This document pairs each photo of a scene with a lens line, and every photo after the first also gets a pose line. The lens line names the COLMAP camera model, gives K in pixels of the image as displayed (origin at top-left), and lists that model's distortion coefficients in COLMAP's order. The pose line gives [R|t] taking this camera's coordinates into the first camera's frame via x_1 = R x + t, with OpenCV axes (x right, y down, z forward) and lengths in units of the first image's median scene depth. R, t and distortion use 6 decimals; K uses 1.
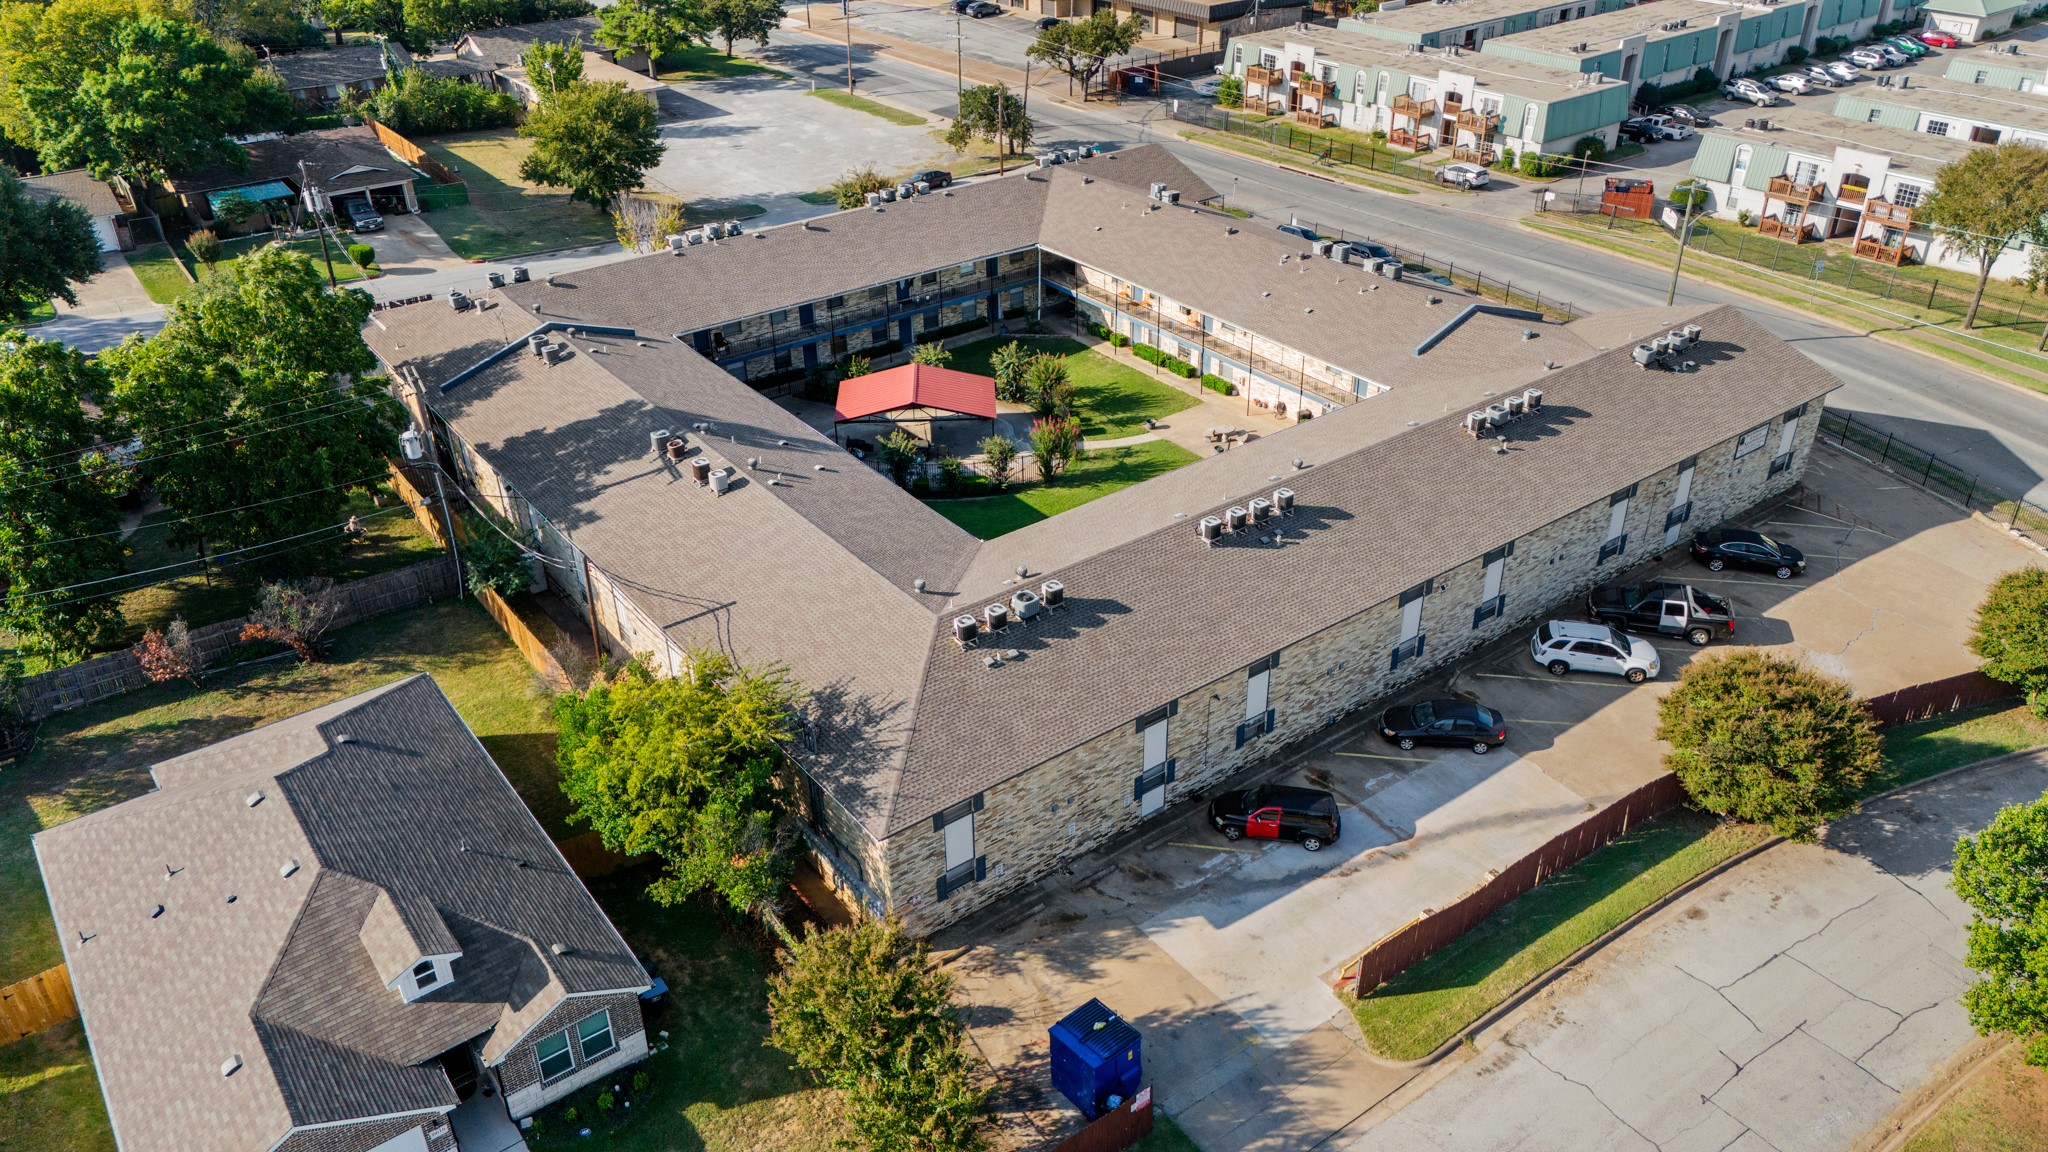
lens RADIAL K [[1520.0, 0, 1020.6], [0, 1520.0, 580.5], [0, 0, 1]] dist [0.037263, -0.003552]
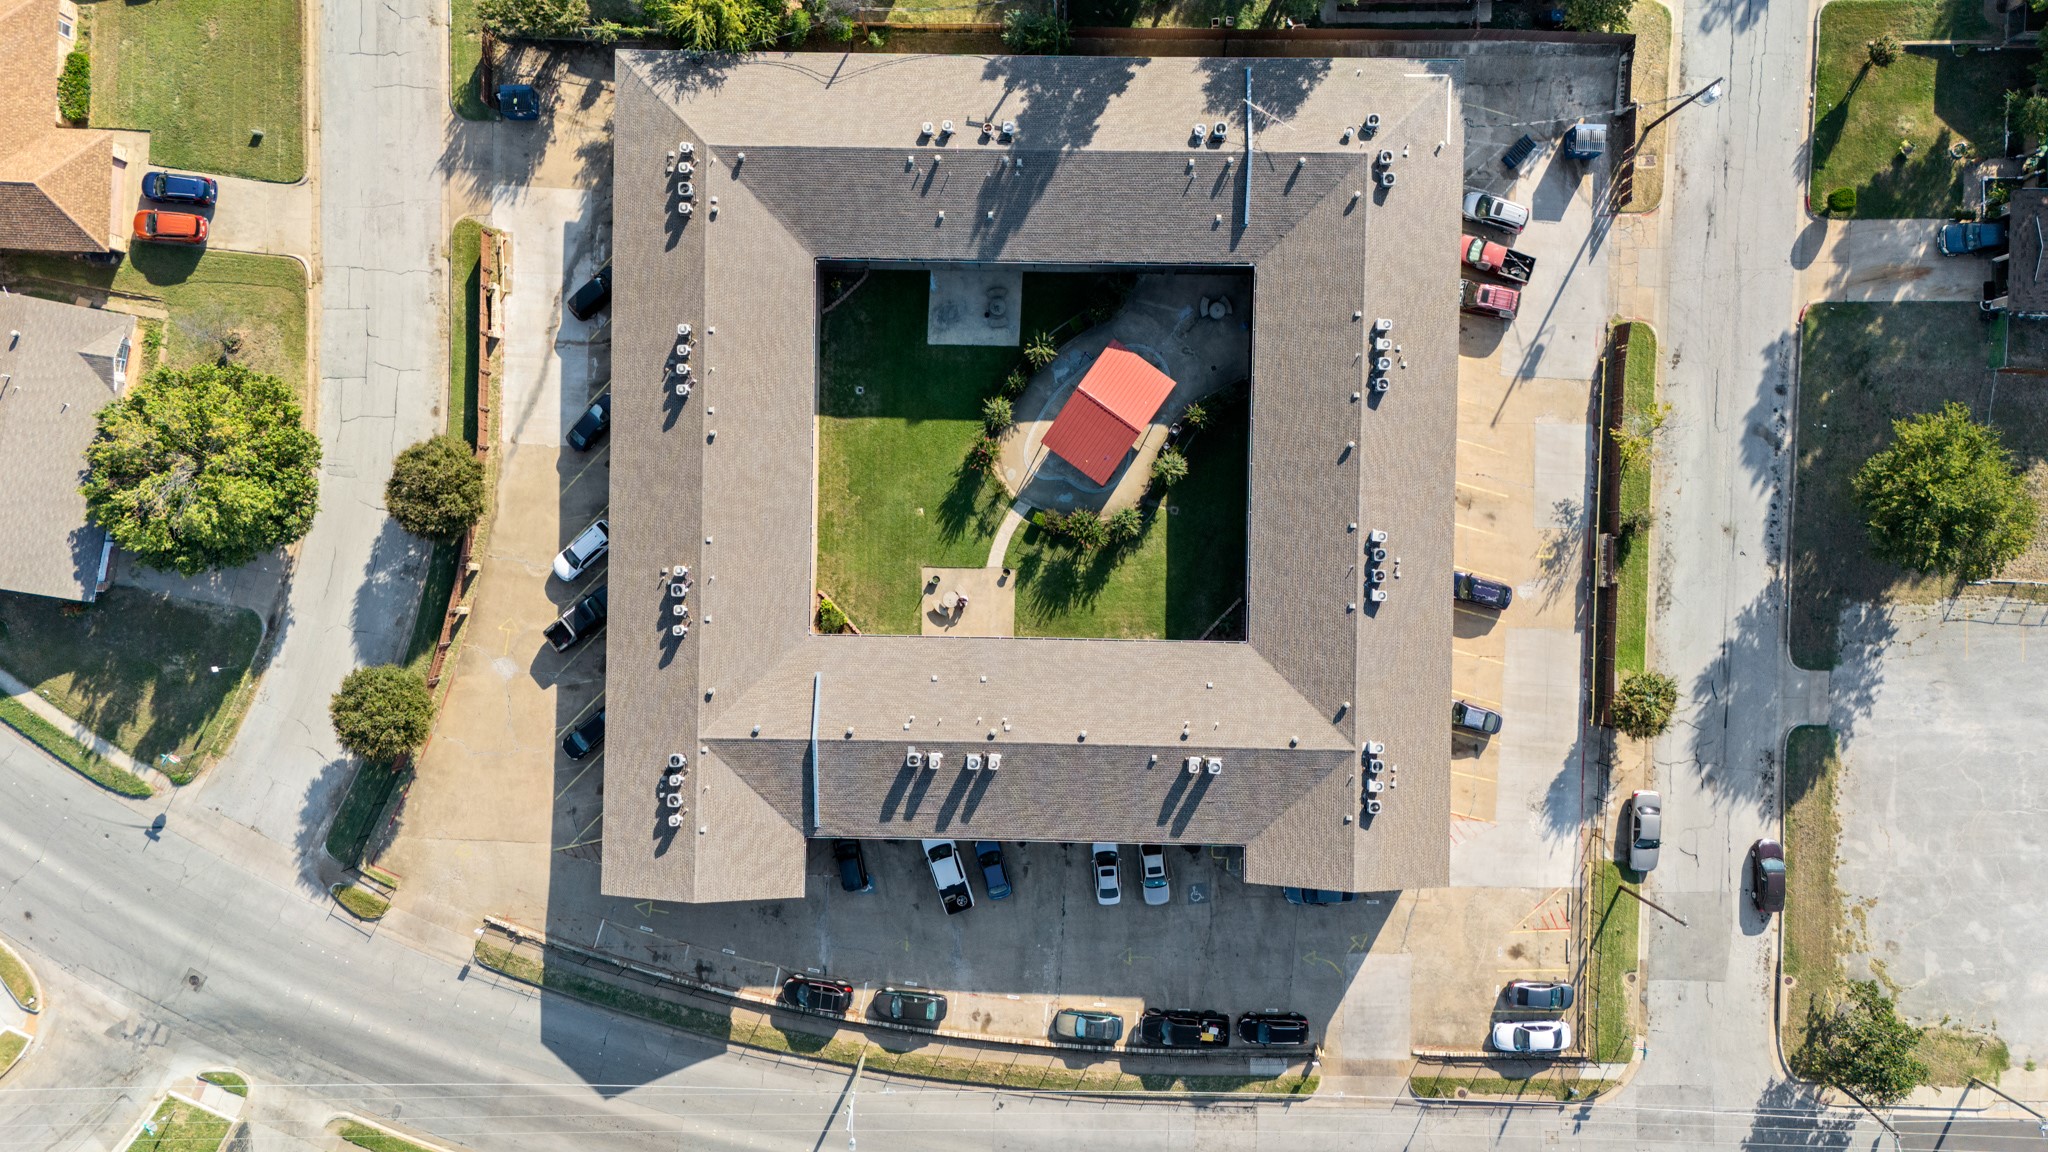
lens RADIAL K [[1520.0, 0, 1029.3], [0, 1520.0, 573.6], [0, 0, 1]] dist [0.037263, -0.003552]
pose [[-0.611091, 0.791119, 0.026433, 0.068050], [-0.392872, -0.332121, 0.857524, -1.939383], [0.687182, 0.513641, 0.513765, 0.613372]]
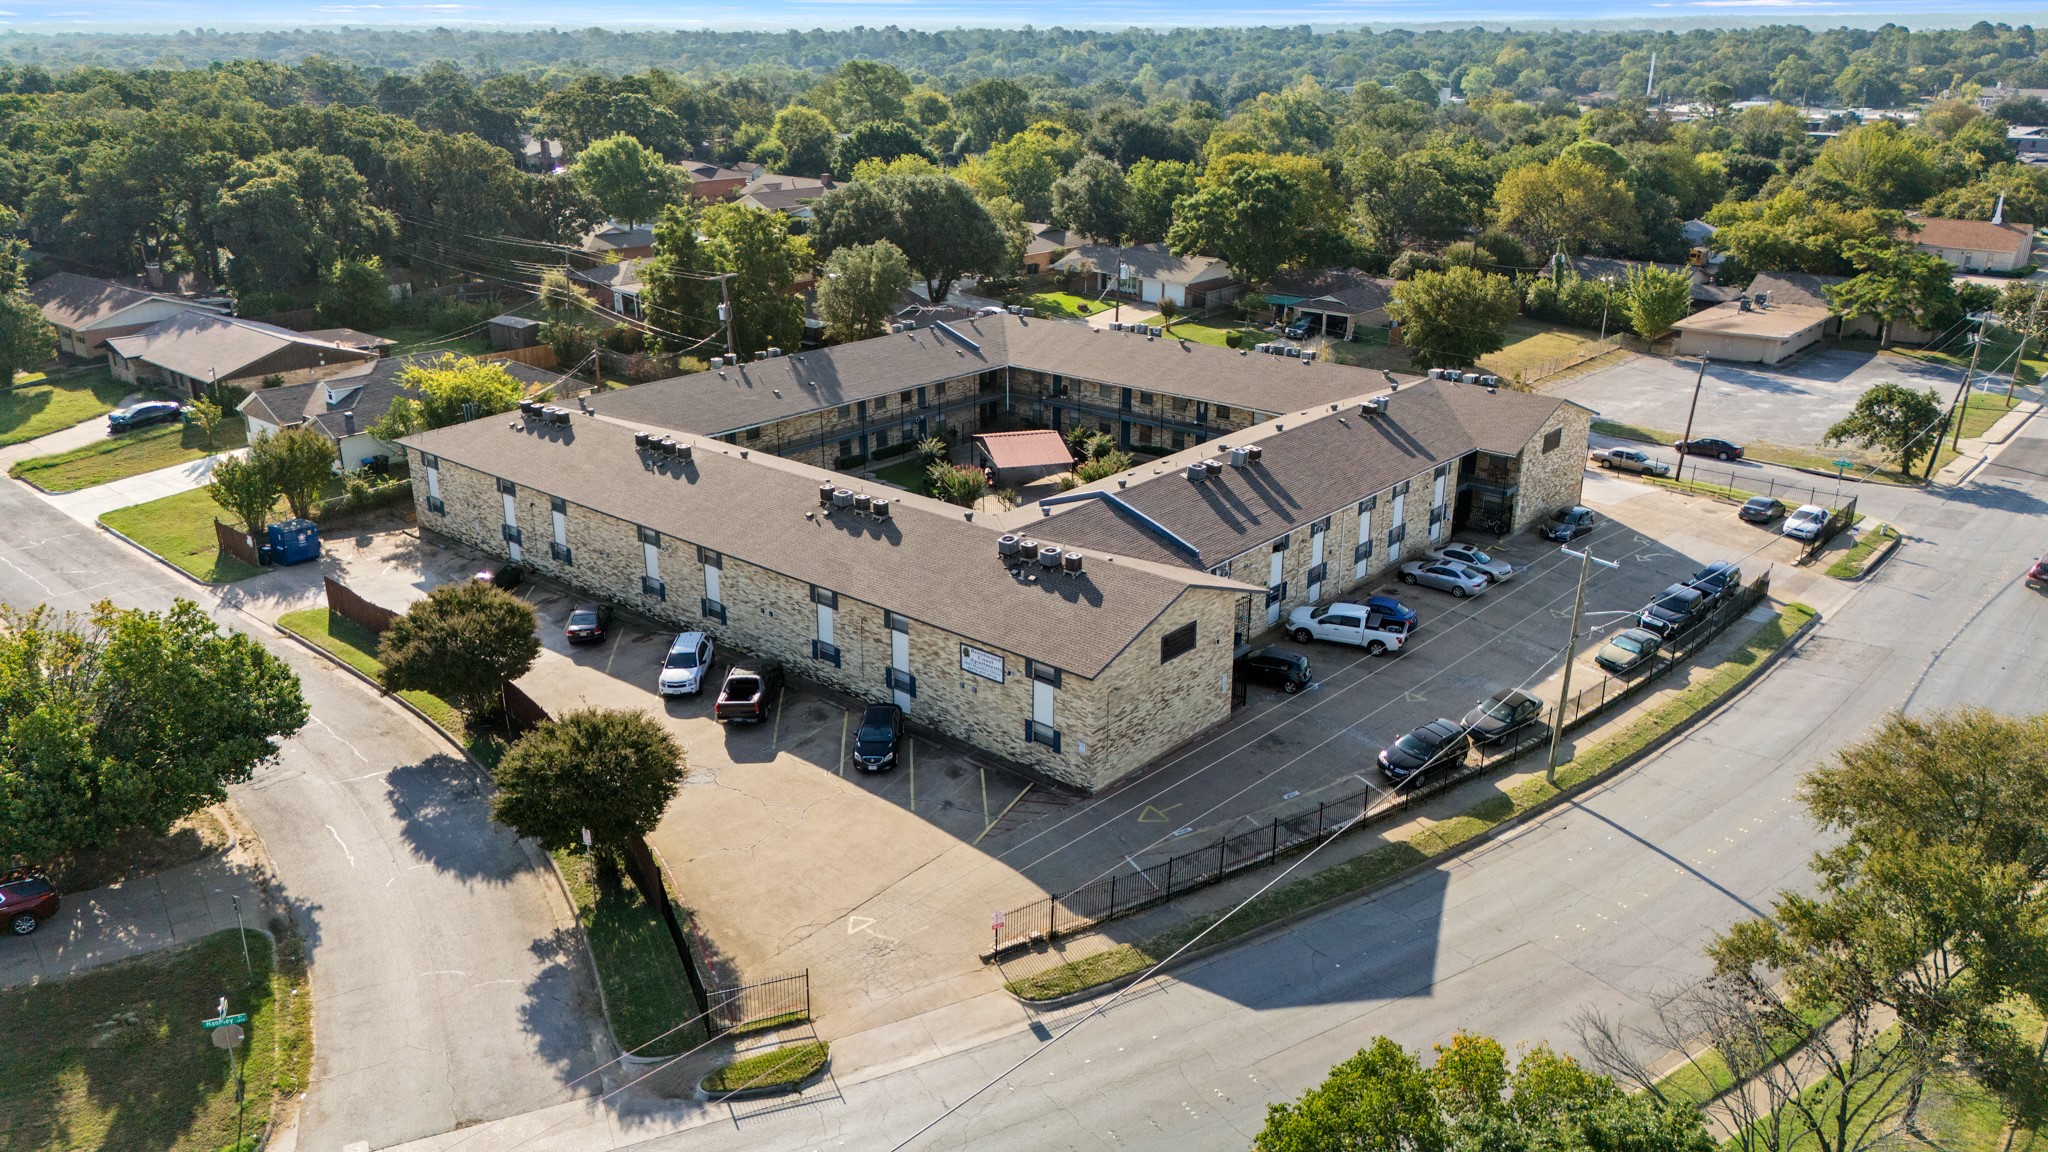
lens RADIAL K [[1520.0, 0, 1026.9], [0, 1520.0, 581.7], [0, 0, 1]] dist [0.037263, -0.003552]
pose [[0.214012, 0.345330, -0.913754, 1.806190], [-0.513133, 0.835712, 0.195654, -0.455630], [0.831200, 0.427005, 0.356053, 0.960488]]
